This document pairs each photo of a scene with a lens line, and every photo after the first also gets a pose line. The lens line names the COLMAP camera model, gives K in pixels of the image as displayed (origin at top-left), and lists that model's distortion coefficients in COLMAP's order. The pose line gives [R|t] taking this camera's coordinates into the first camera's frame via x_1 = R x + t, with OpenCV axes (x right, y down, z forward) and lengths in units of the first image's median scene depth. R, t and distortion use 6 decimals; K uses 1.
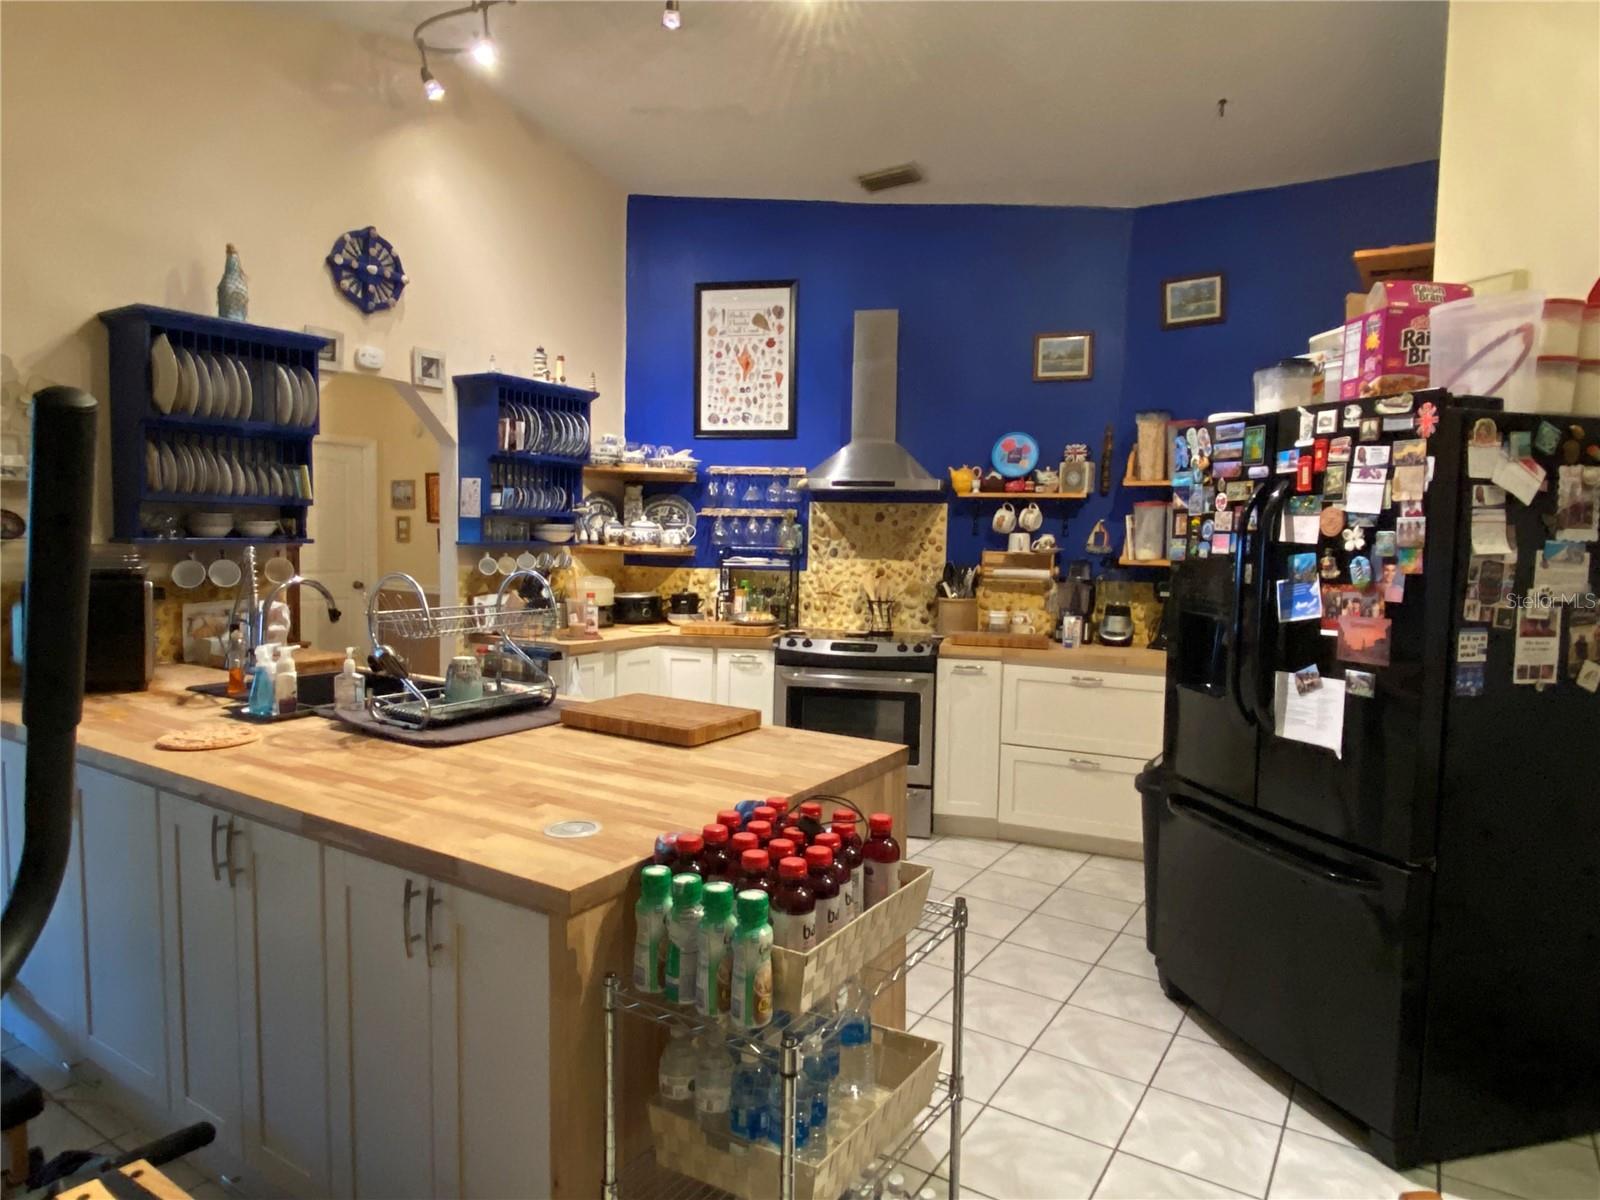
lens RADIAL K [[980.8, 0, 801.2], [0, 980.8, 596.5], [0, 0, 1]] dist [0.054345, -0.038167]
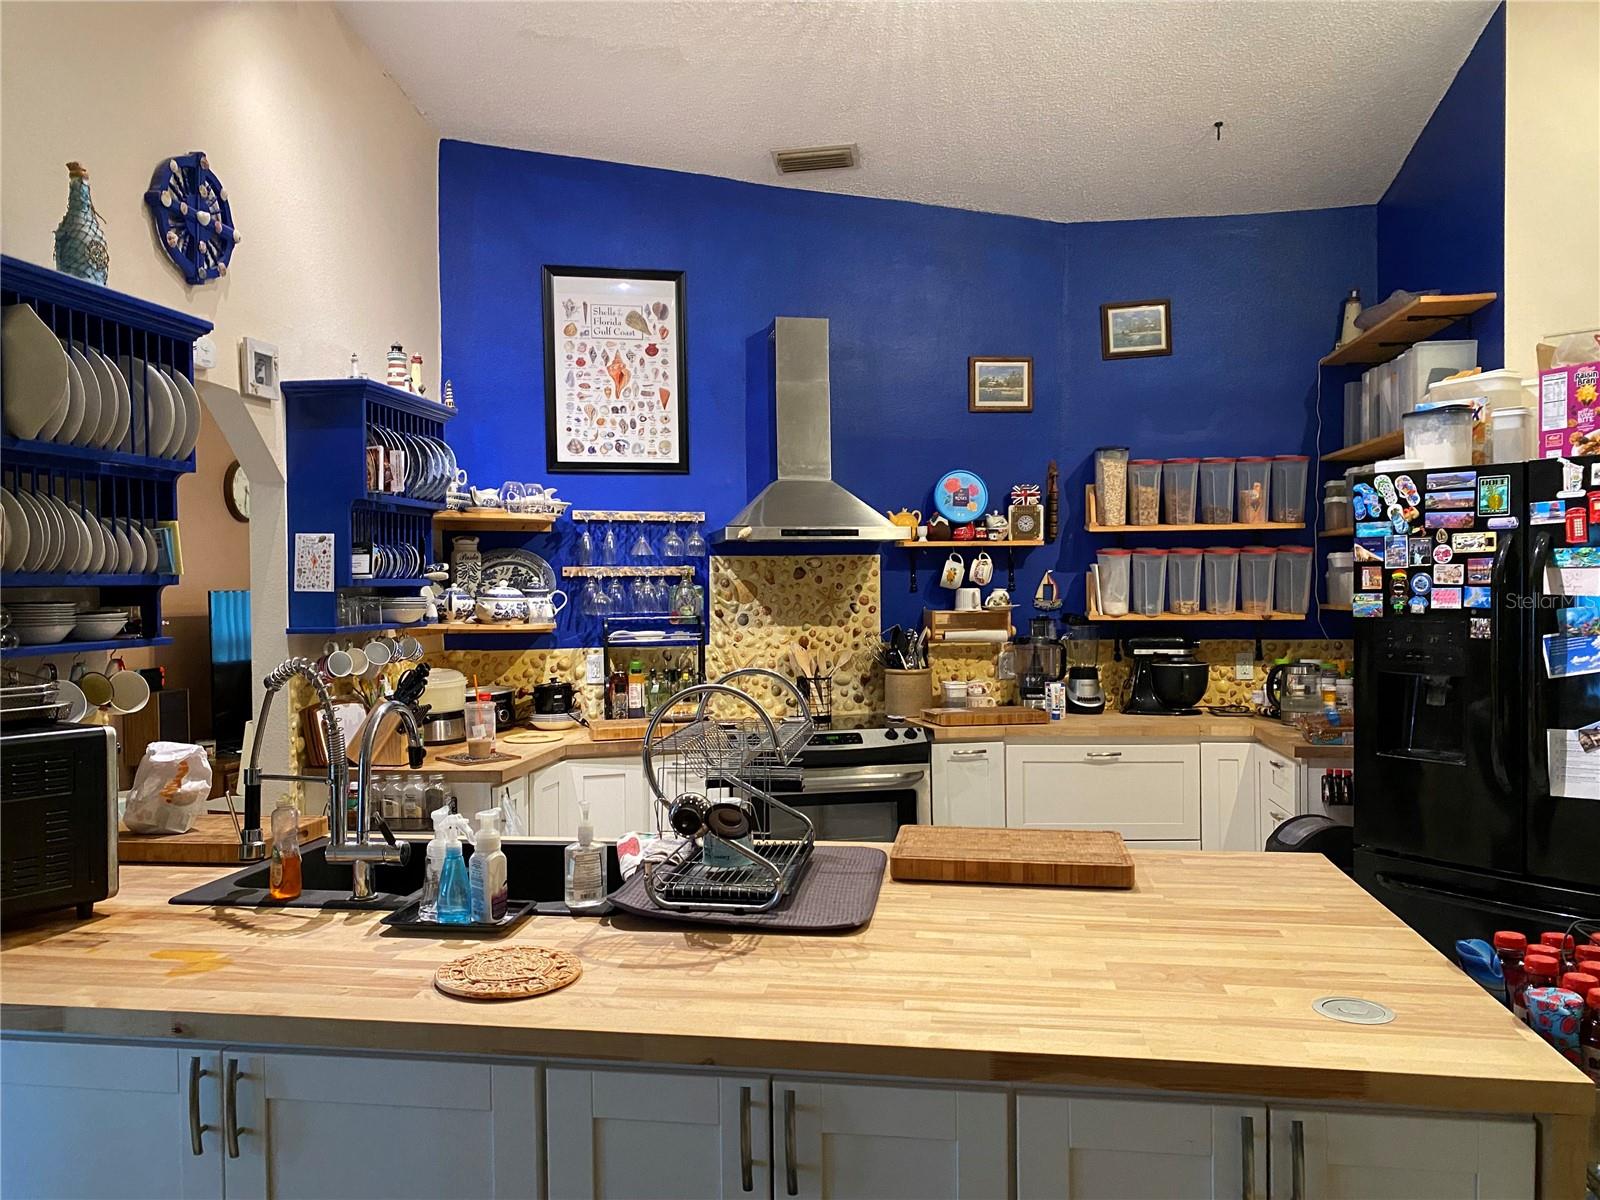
lens RADIAL K [[1220.2, 0, 785.7], [0, 1220.2, 607.7], [0, 0, 1]] dist [0.040601, -0.040067]
pose [[0.913129, -0.038036, 0.405892, -0.376909], [0.055145, 0.998011, -0.030534, -0.025978], [-0.403924, 0.050264, 0.913411, 0.111471]]
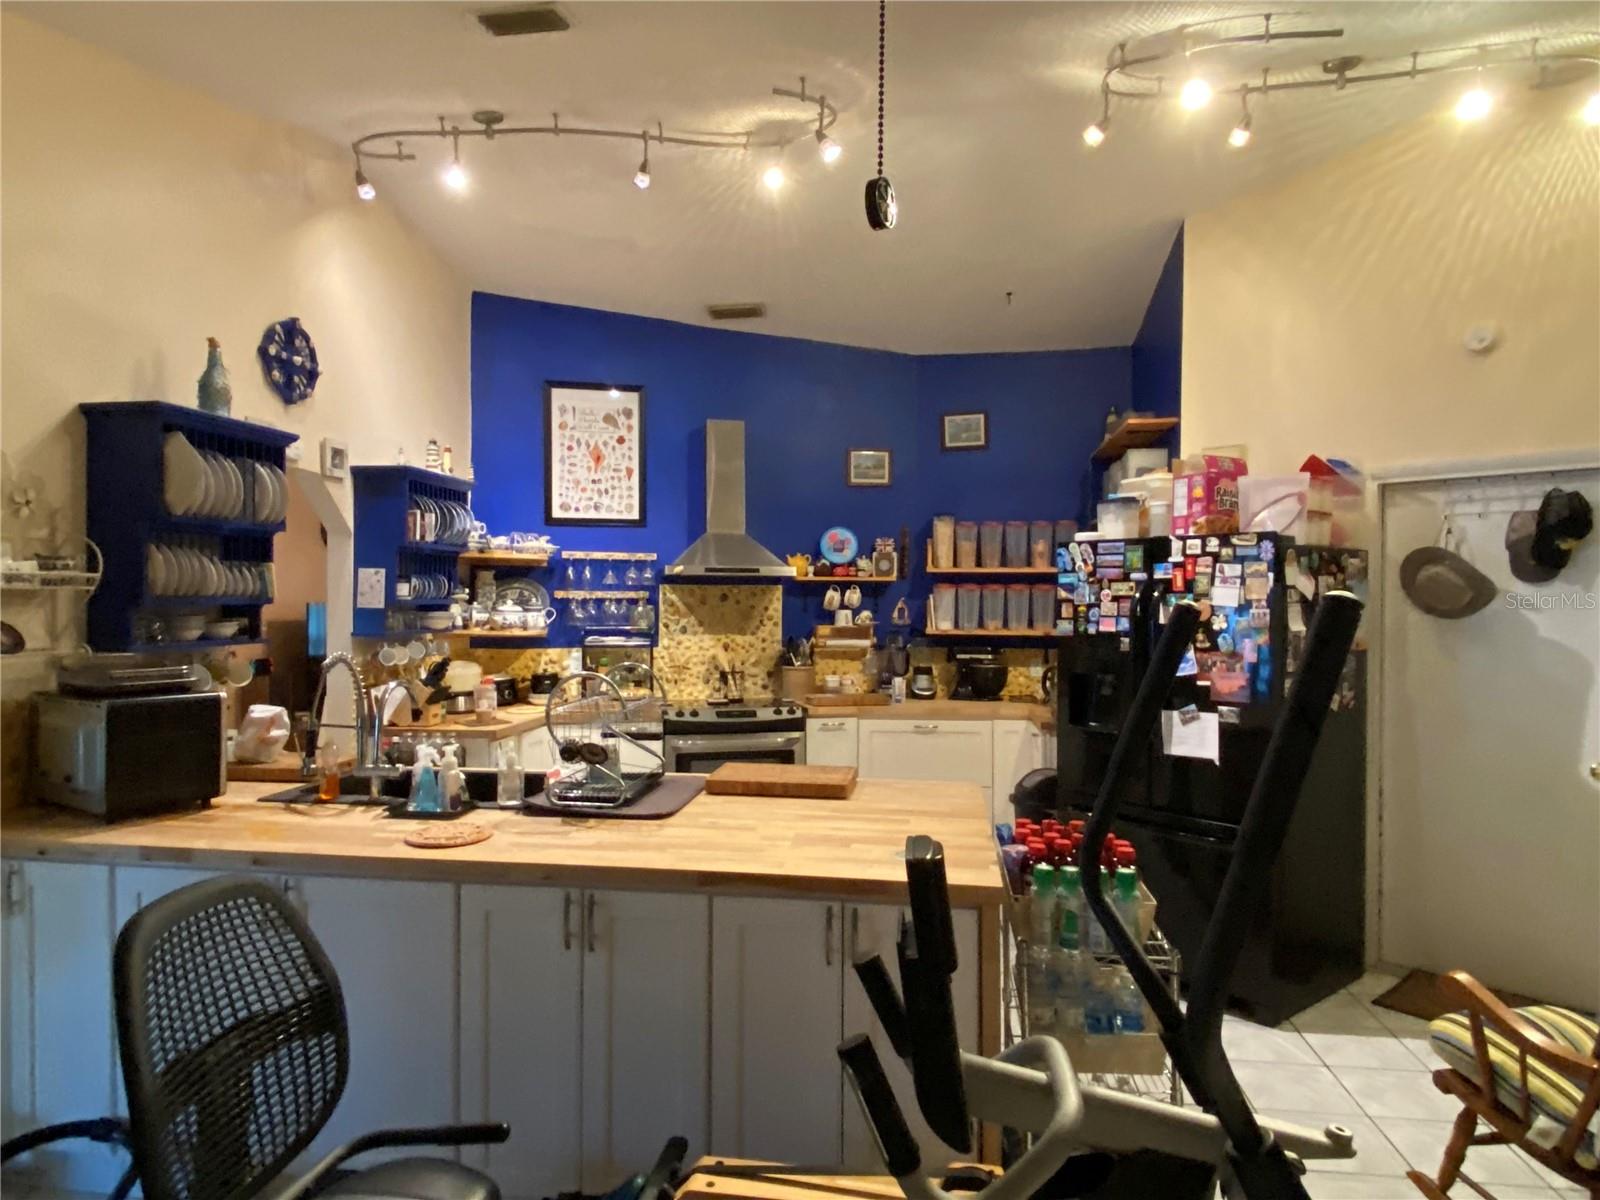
lens RADIAL K [[980.8, 0, 796.3], [0, 980.8, 604.9], [0, 0, 1]] dist [0.054345, -0.038167]
pose [[0.910677, -0.019204, 0.412674, -0.351903], [0.040530, 0.998253, -0.042986, -0.022936], [-0.411127, 0.055872, 0.909864, -0.074954]]
